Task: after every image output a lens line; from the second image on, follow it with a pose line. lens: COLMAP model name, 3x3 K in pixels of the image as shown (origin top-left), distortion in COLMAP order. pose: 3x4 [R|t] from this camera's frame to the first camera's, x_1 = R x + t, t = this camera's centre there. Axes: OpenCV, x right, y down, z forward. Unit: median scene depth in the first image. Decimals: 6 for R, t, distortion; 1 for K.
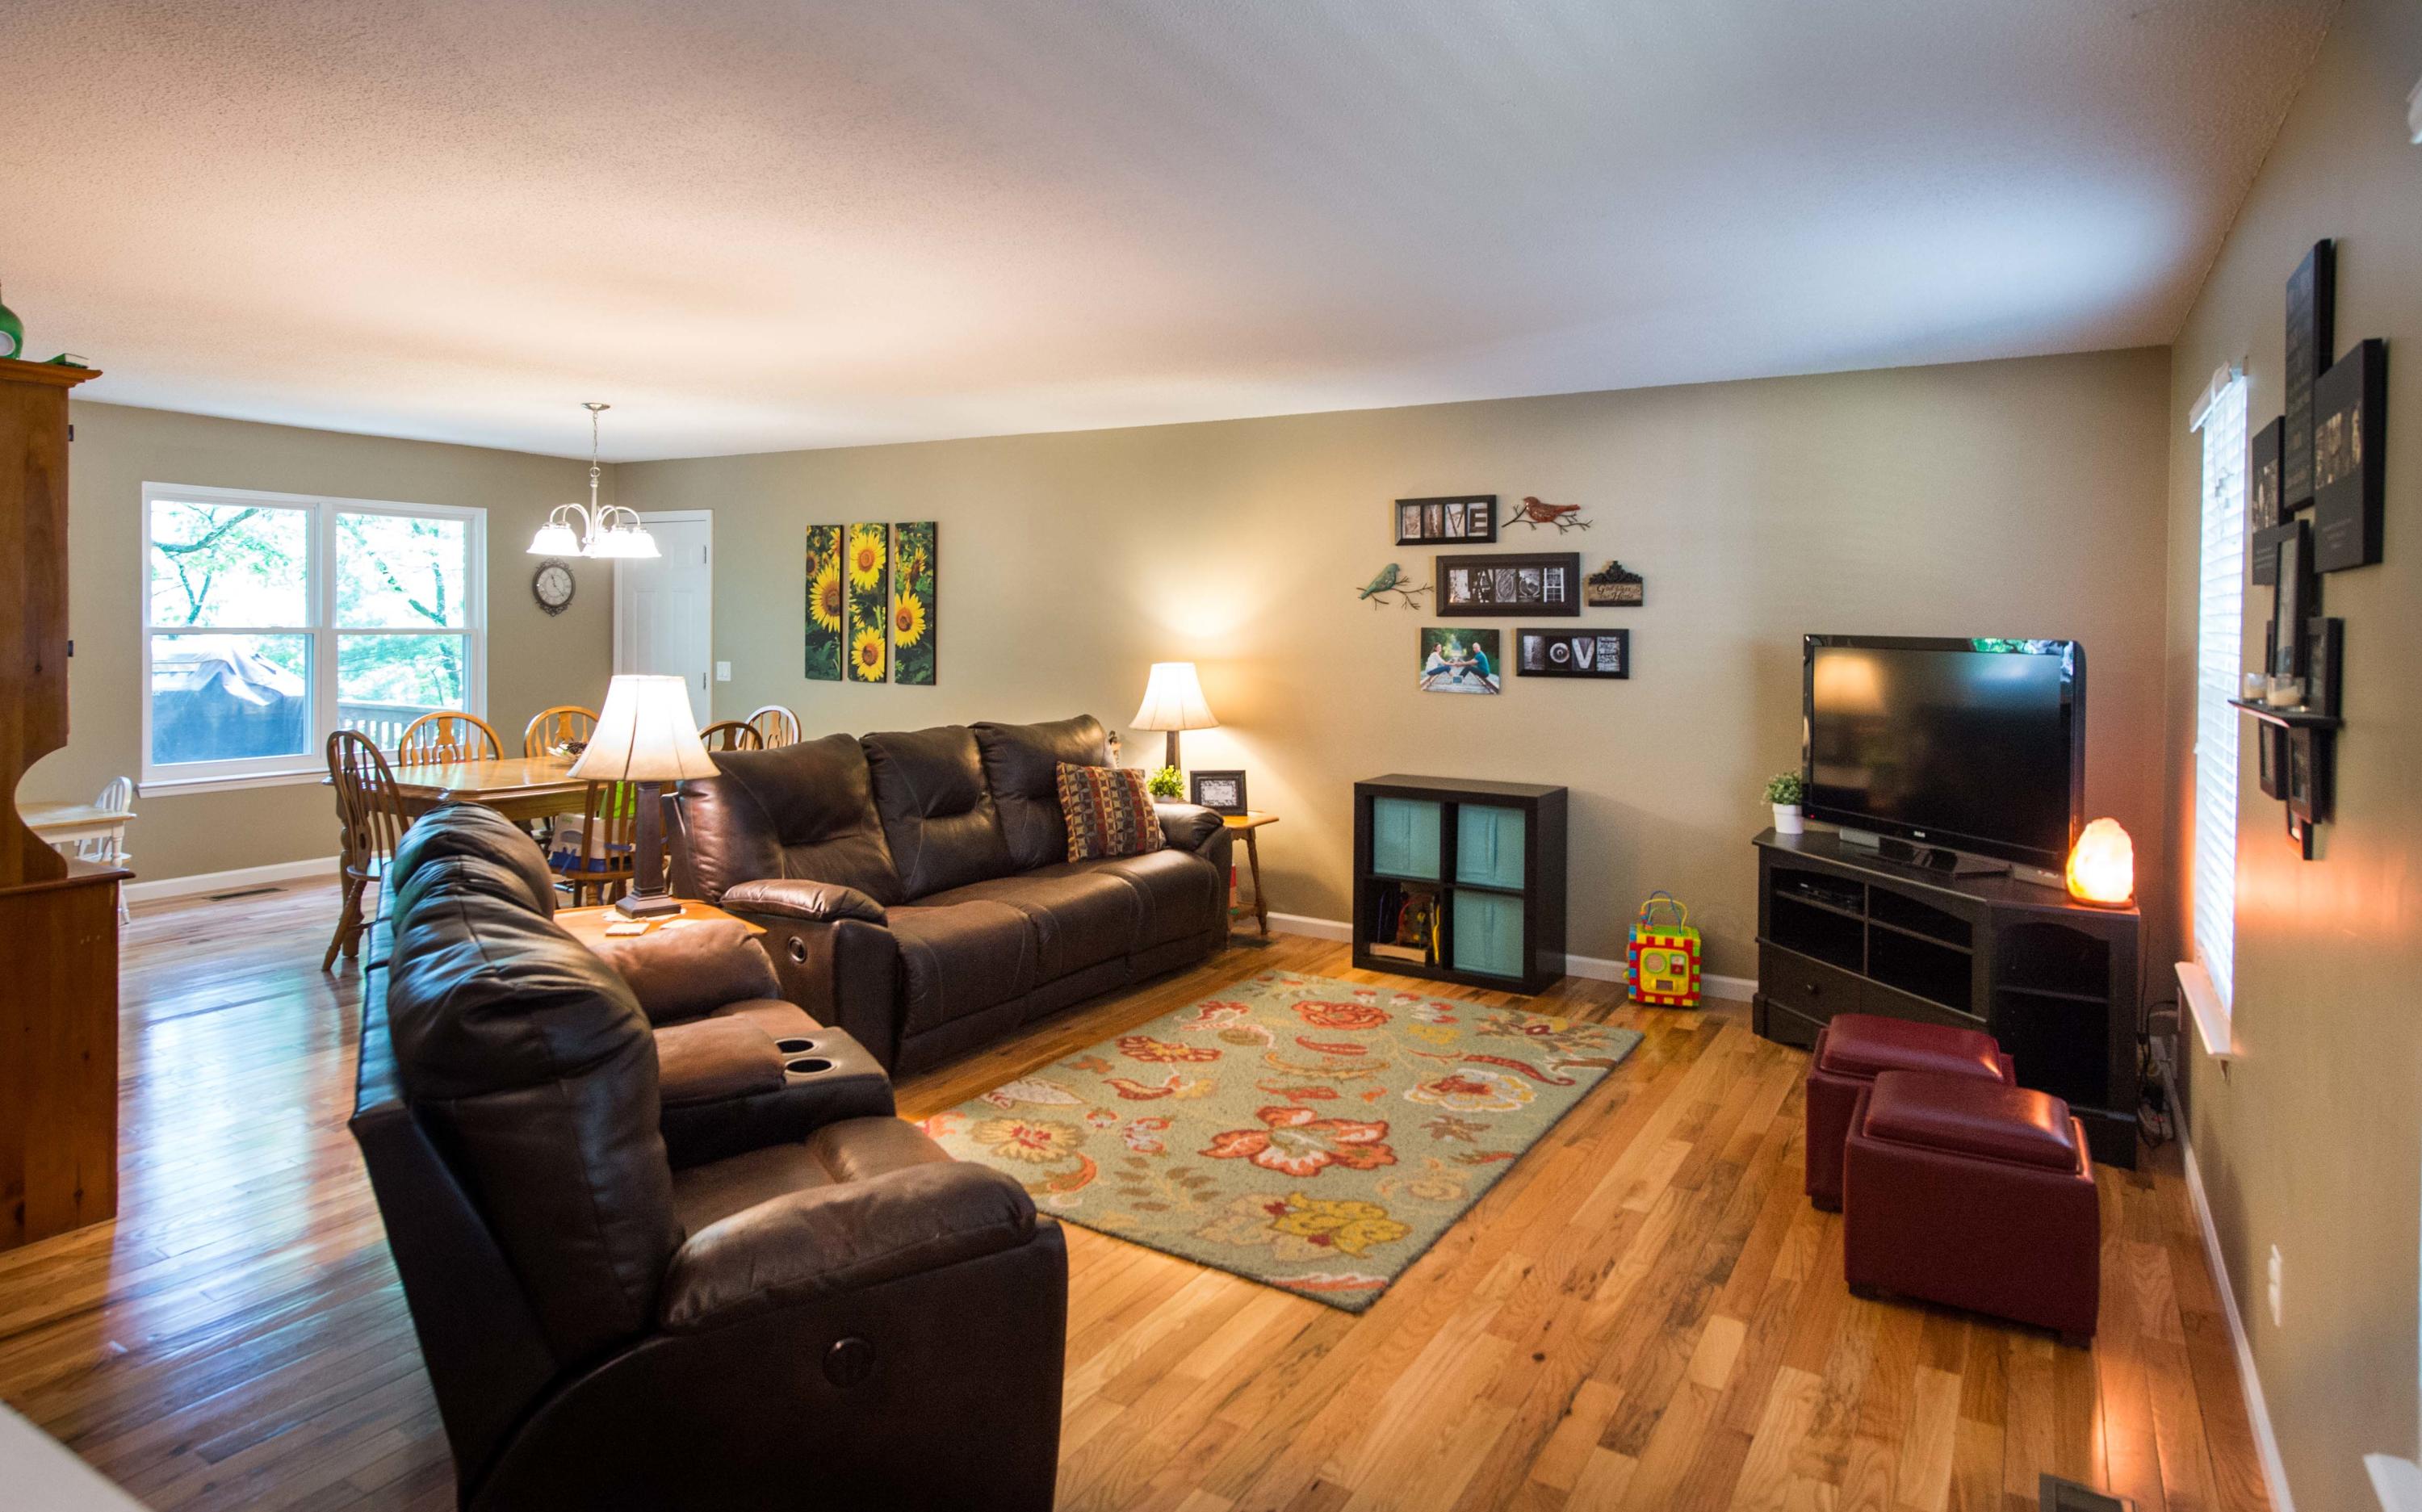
lens RADIAL K [[1349.7, 0, 1164.3], [0, 1349.7, 625.0], [0, 0, 1]] dist [0.008814, -0.000979]
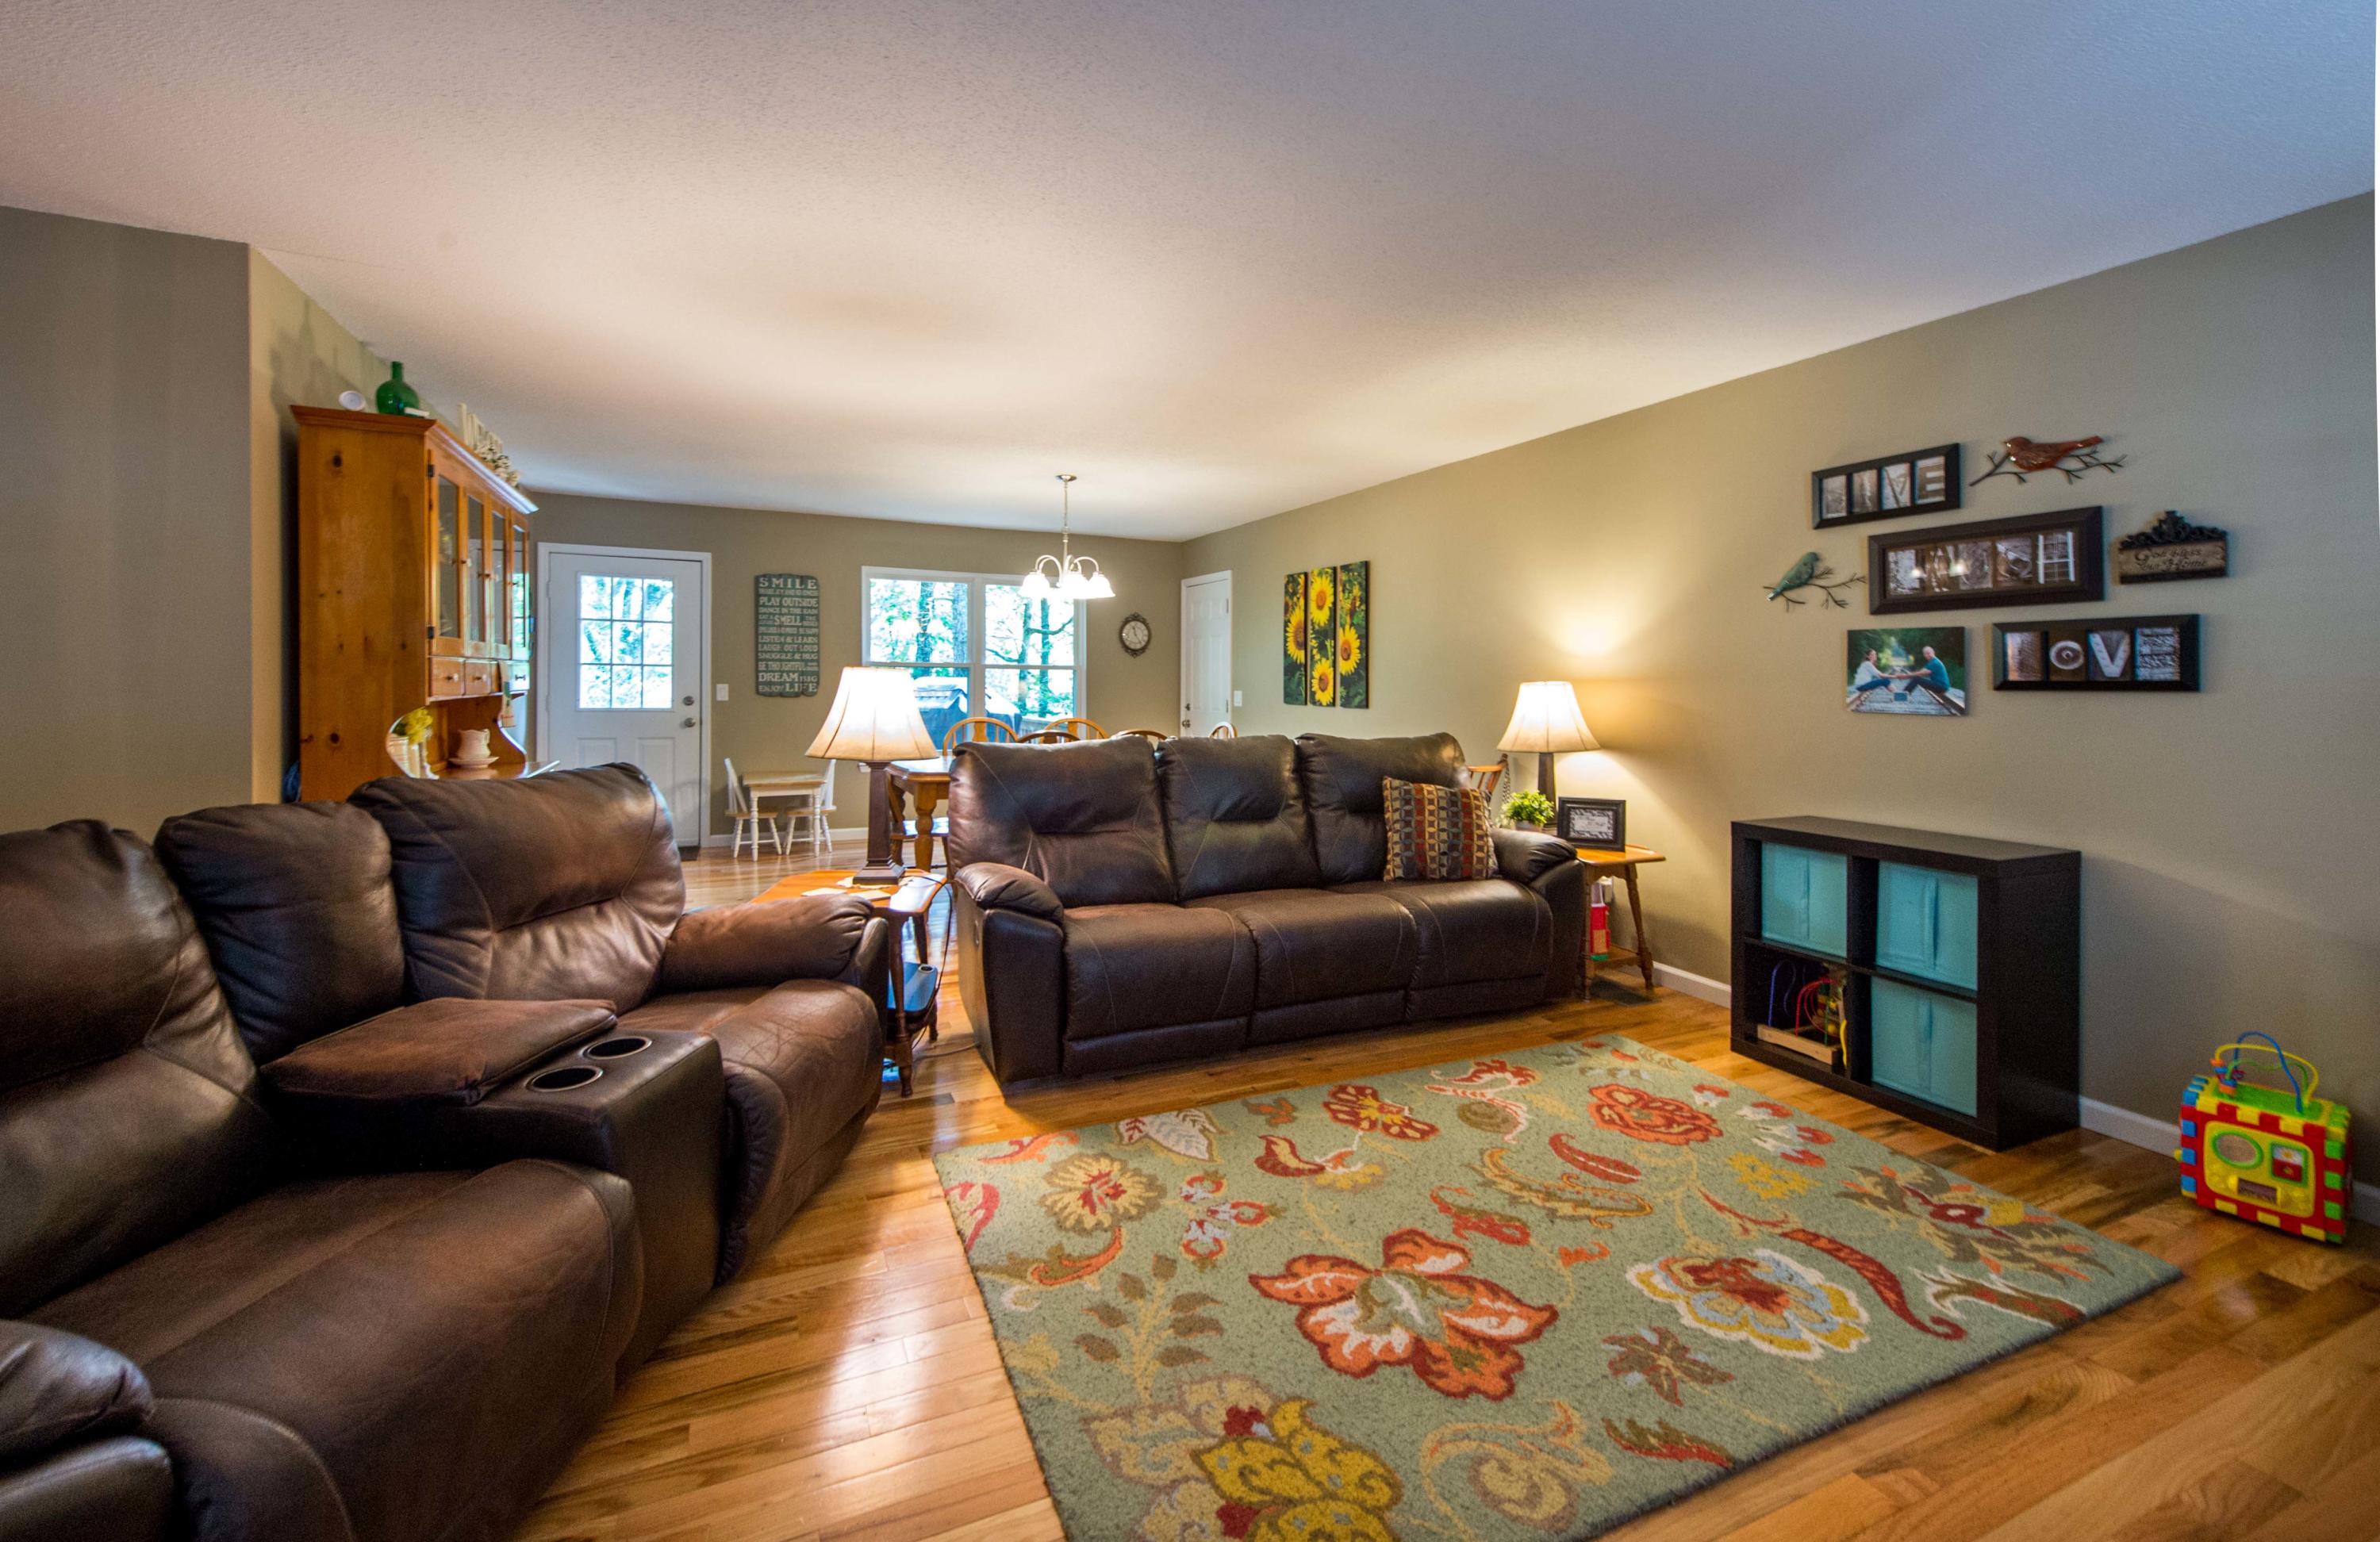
lens RADIAL K [[978.0, 0, 1186.9], [0, 978.0, 682.1], [0, 0, 1]] dist [0.012835, -0.005283]
pose [[0.836976, -0.001768, -0.547236, 0.189353], [-0.003214, 0.999962, -0.008145, 0.039400], [0.547230, 0.008576, 0.836938, 0.329736]]
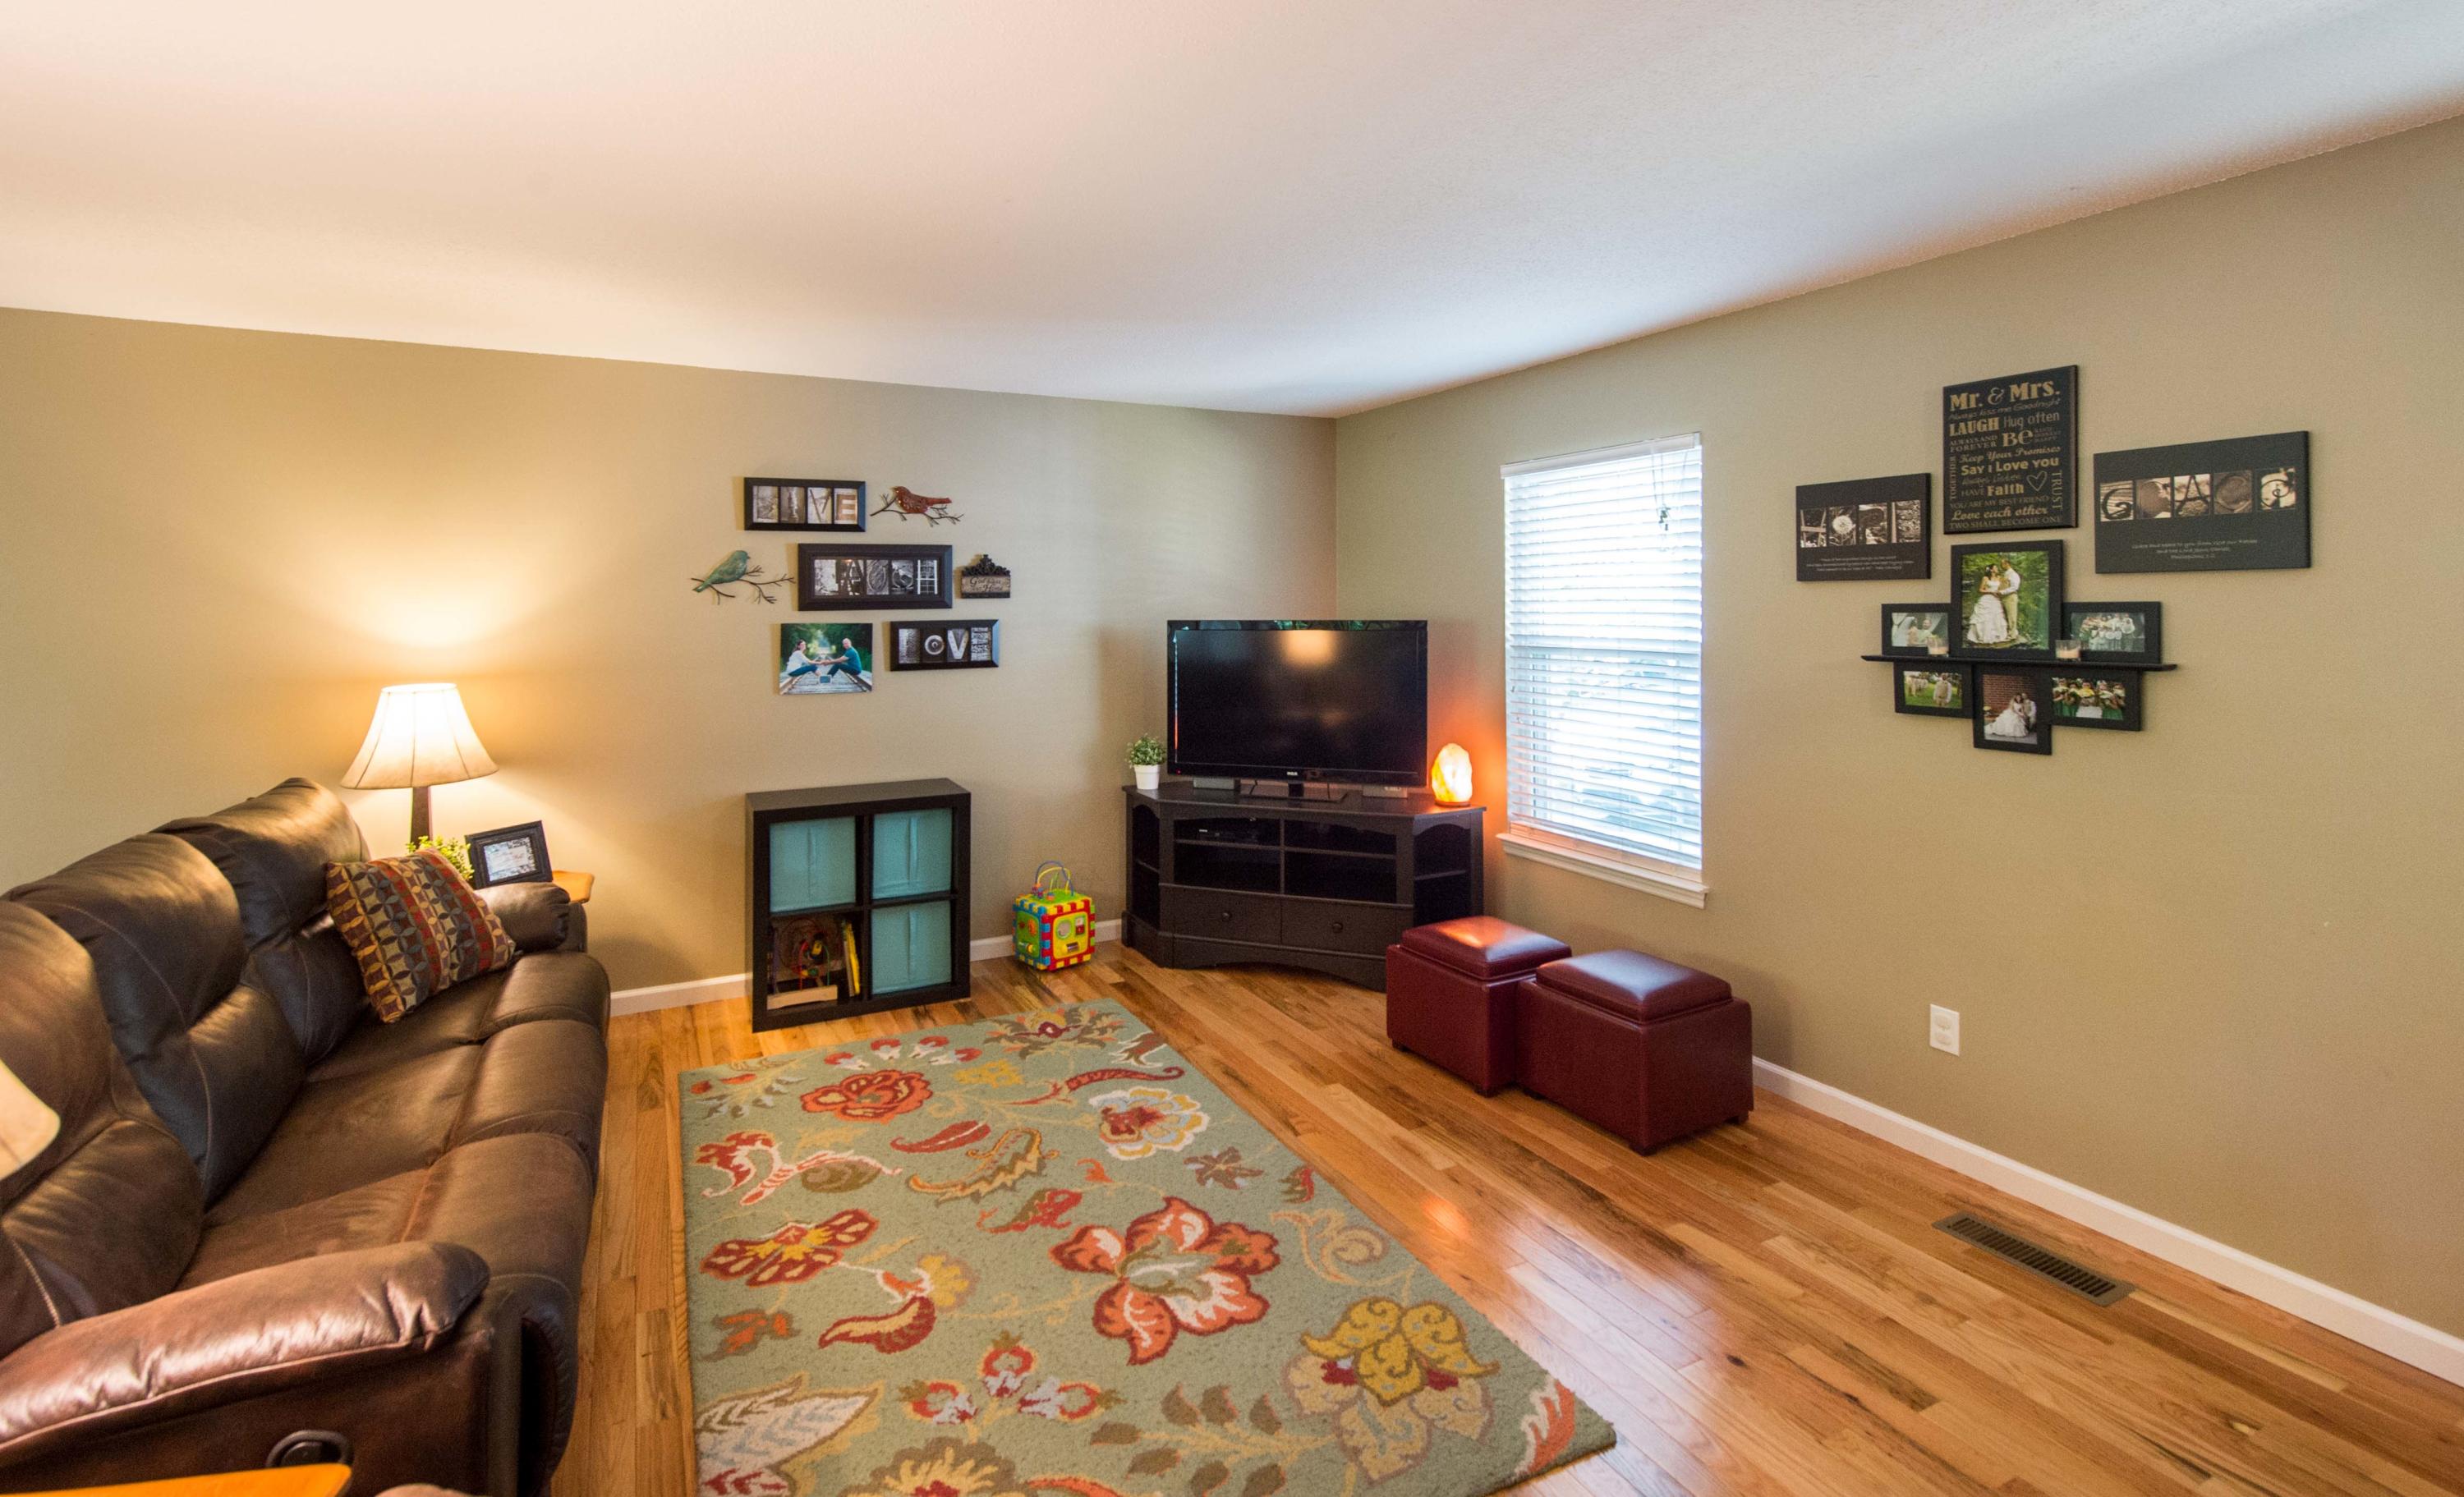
lens RADIAL K [[1073.1, 0, 1146.3], [0, 1073.1, 597.9], [0, 0, 1]] dist [0.009080, -0.000383]
pose [[0.542643, -0.008373, 0.839922, -0.285805], [0.017723, 0.999842, -0.001483, -0.010111], [-0.839777, 0.015690, 0.542705, 0.431013]]
